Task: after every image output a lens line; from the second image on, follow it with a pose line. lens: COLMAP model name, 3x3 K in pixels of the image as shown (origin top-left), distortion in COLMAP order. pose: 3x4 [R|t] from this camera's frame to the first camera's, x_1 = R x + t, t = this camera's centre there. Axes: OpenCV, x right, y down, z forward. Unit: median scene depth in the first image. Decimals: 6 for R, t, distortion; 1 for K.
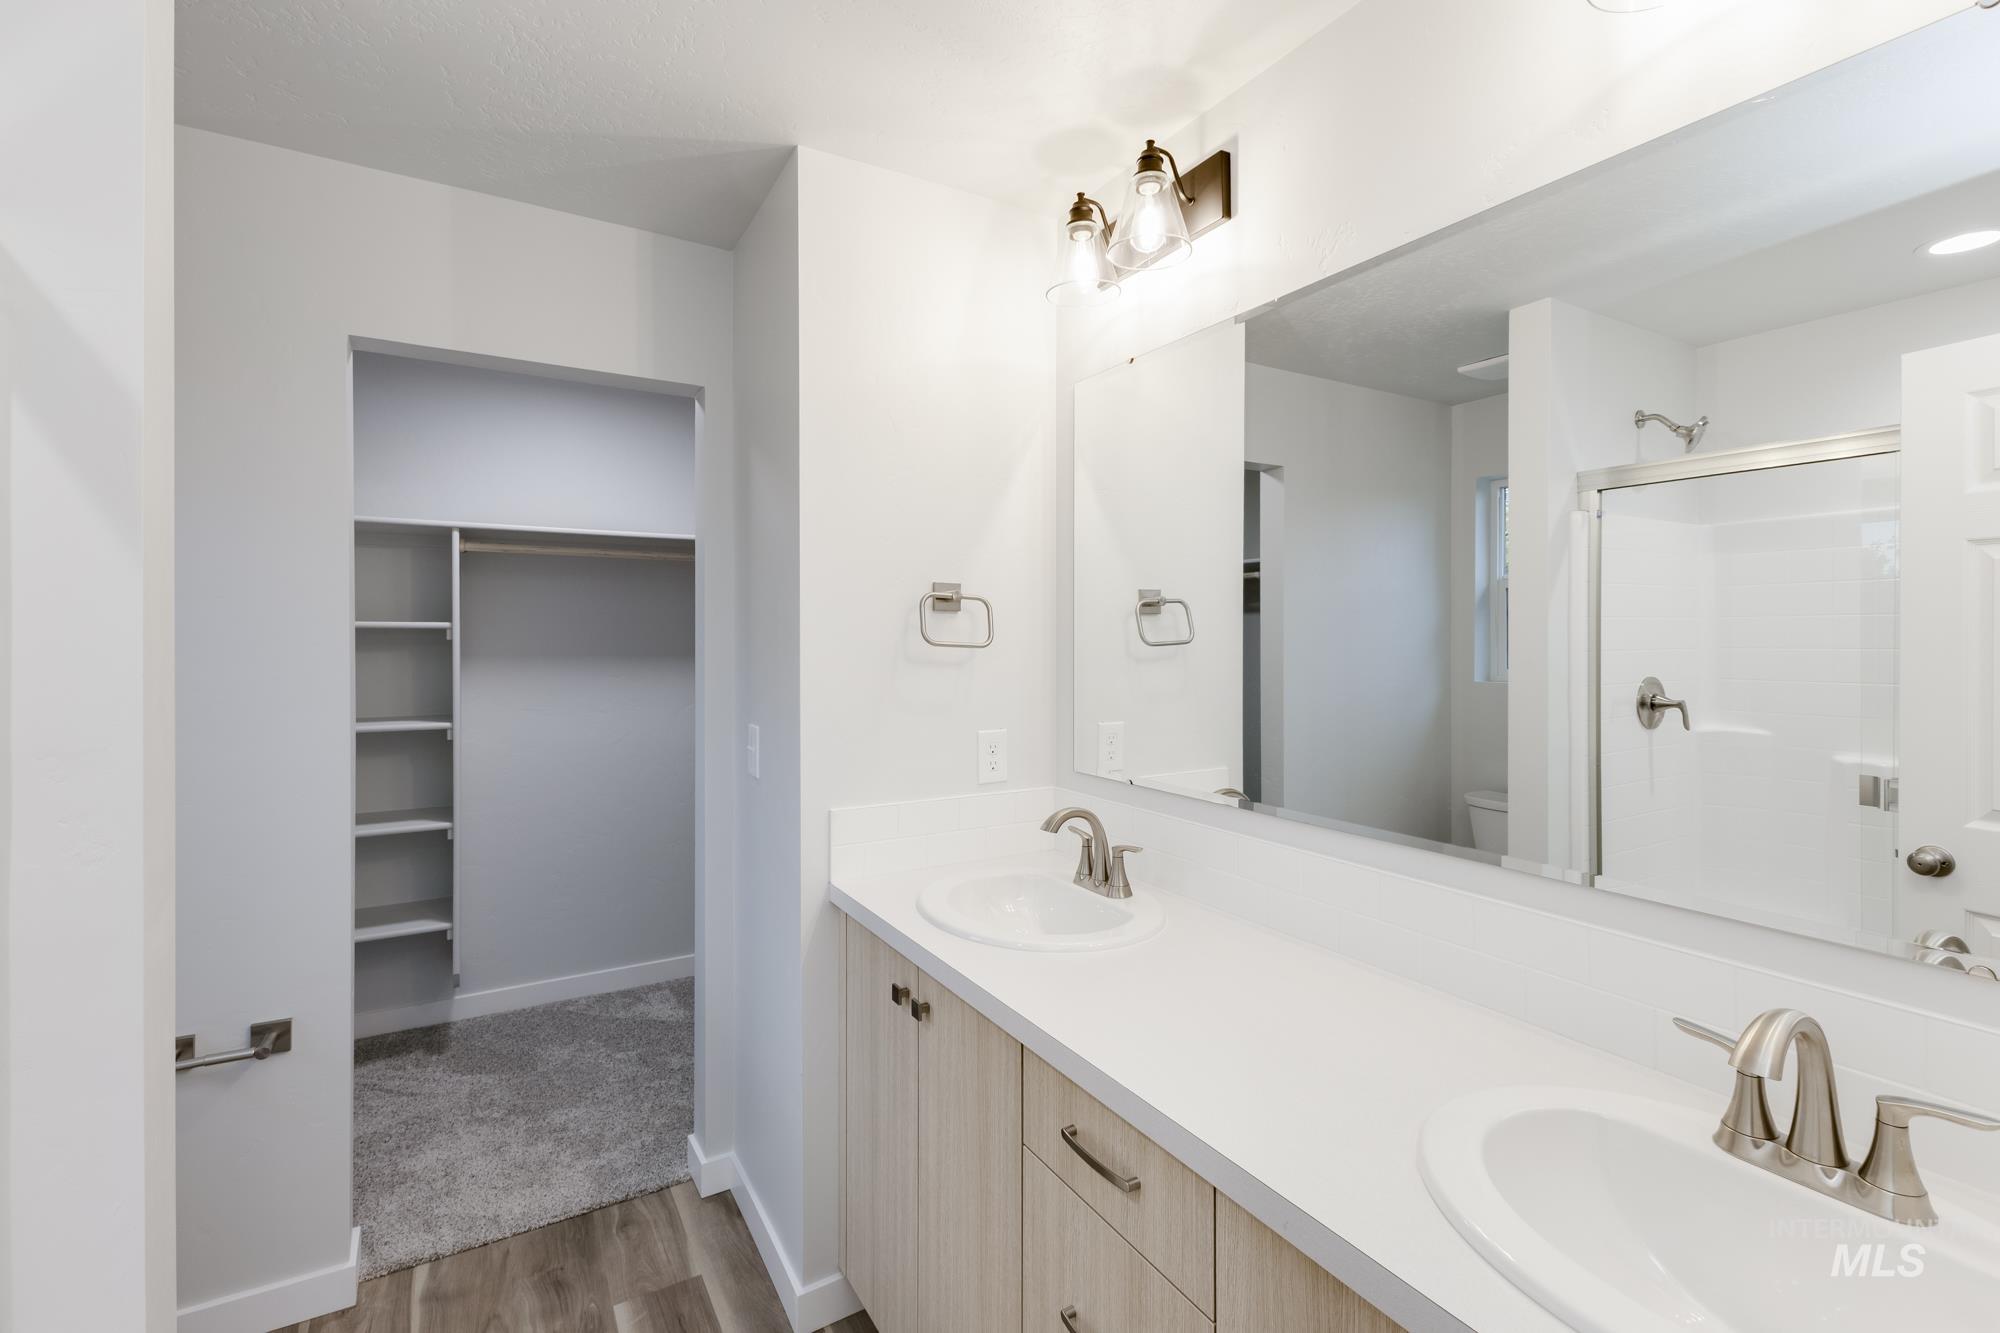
lens RADIAL K [[879.4, 0, 1006.8], [0, 879.4, 667.9], [0, 0, 1]] dist [0.004216, -0.000040]
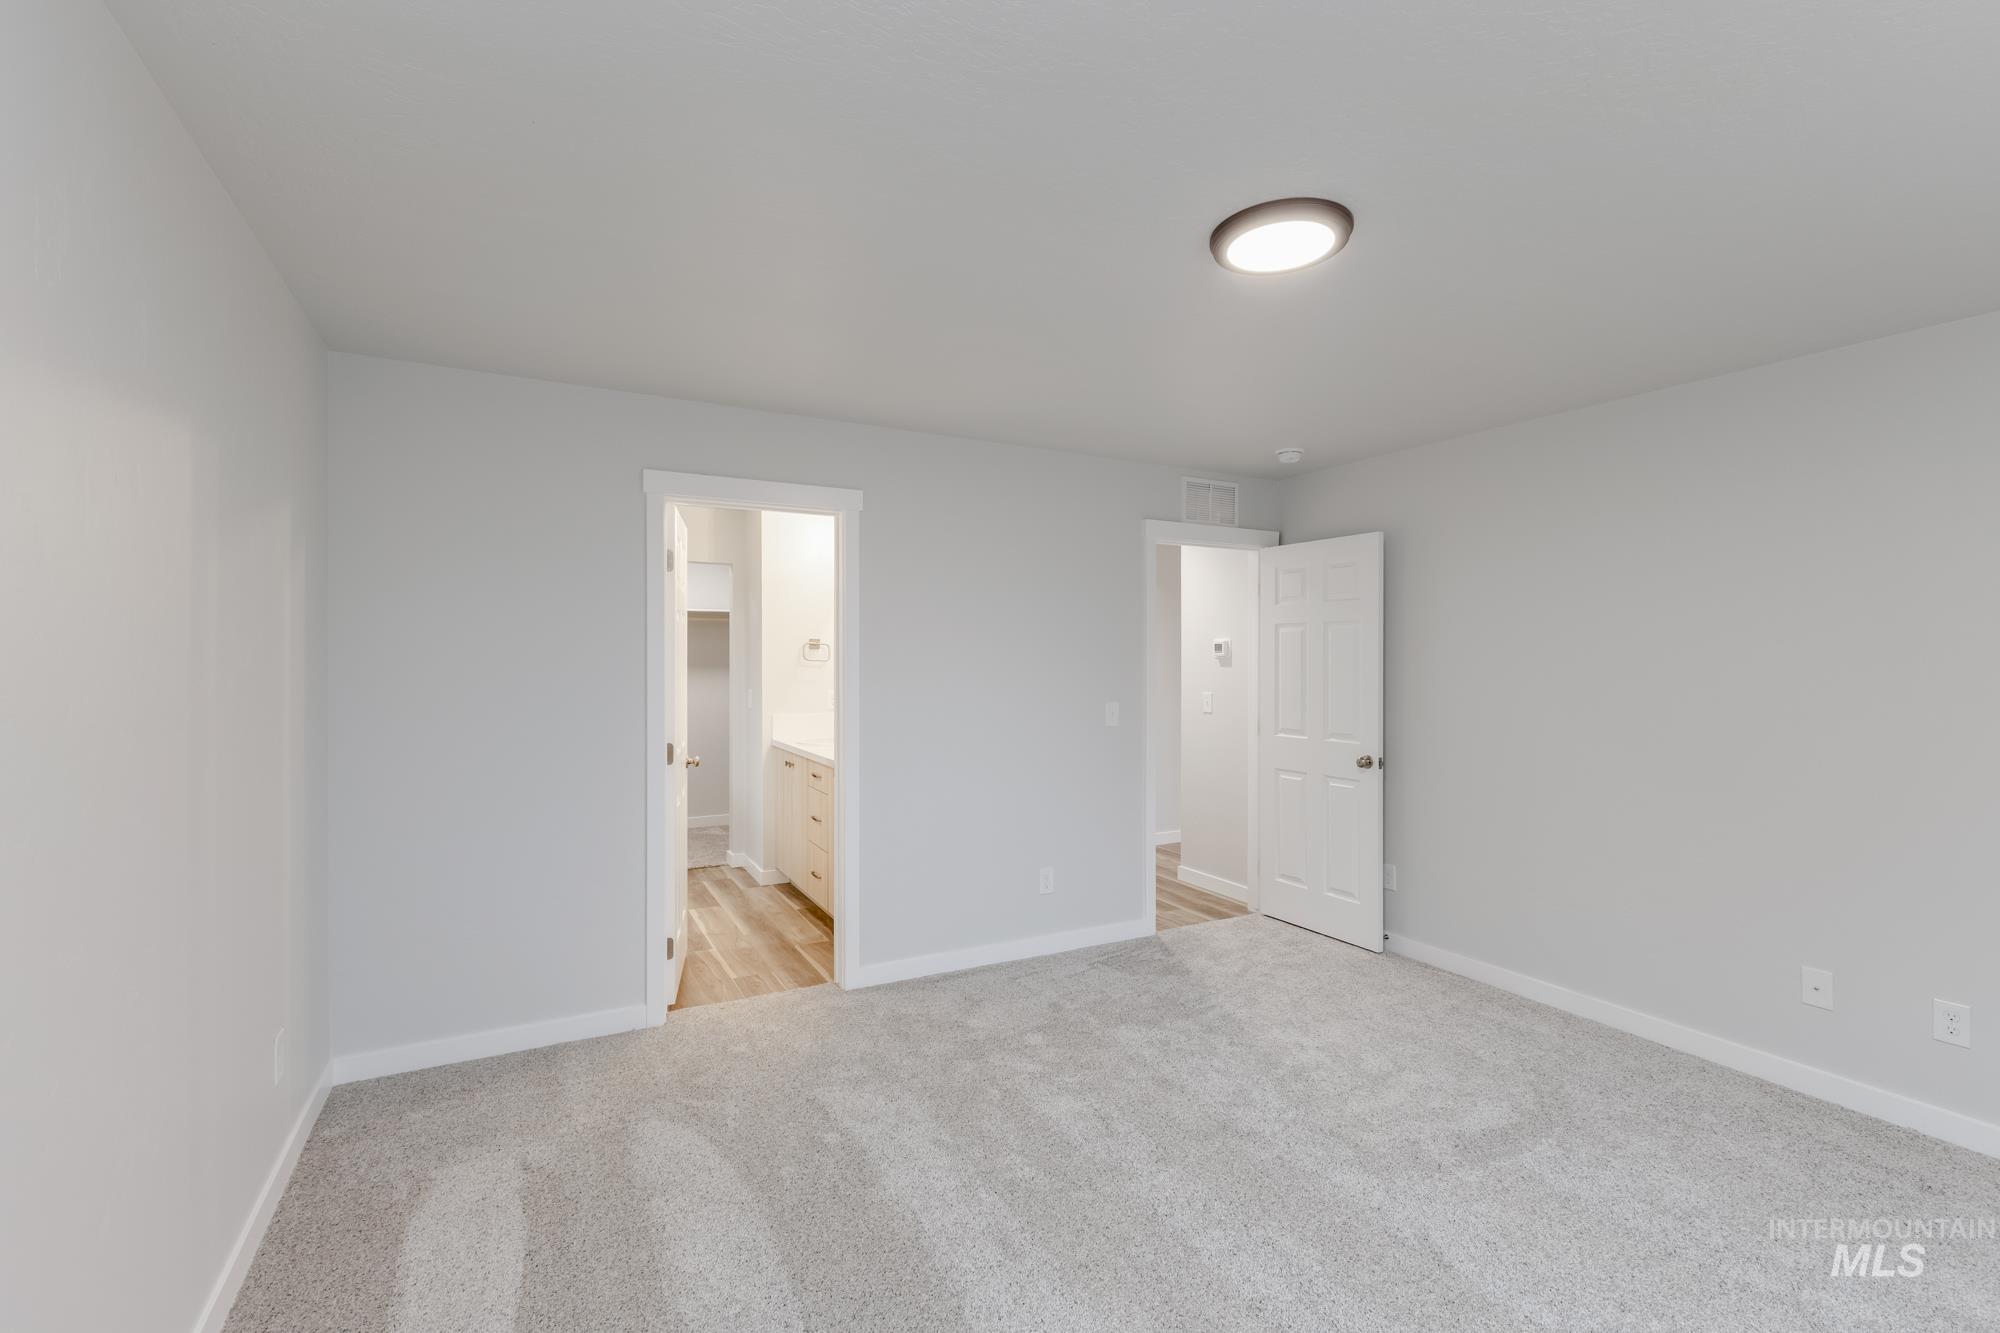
lens RADIAL K [[893.0, 0, 1024.8], [0, 893.0, 688.3], [0, 0, 1]] dist [0.000457, -0.000045]
pose [[0.999496, -0.005173, -0.031309, 0.699924], [0.004999, 0.999972, -0.005612, 0.083537], [0.031337, 0.005452, 0.999494, -1.868028]]
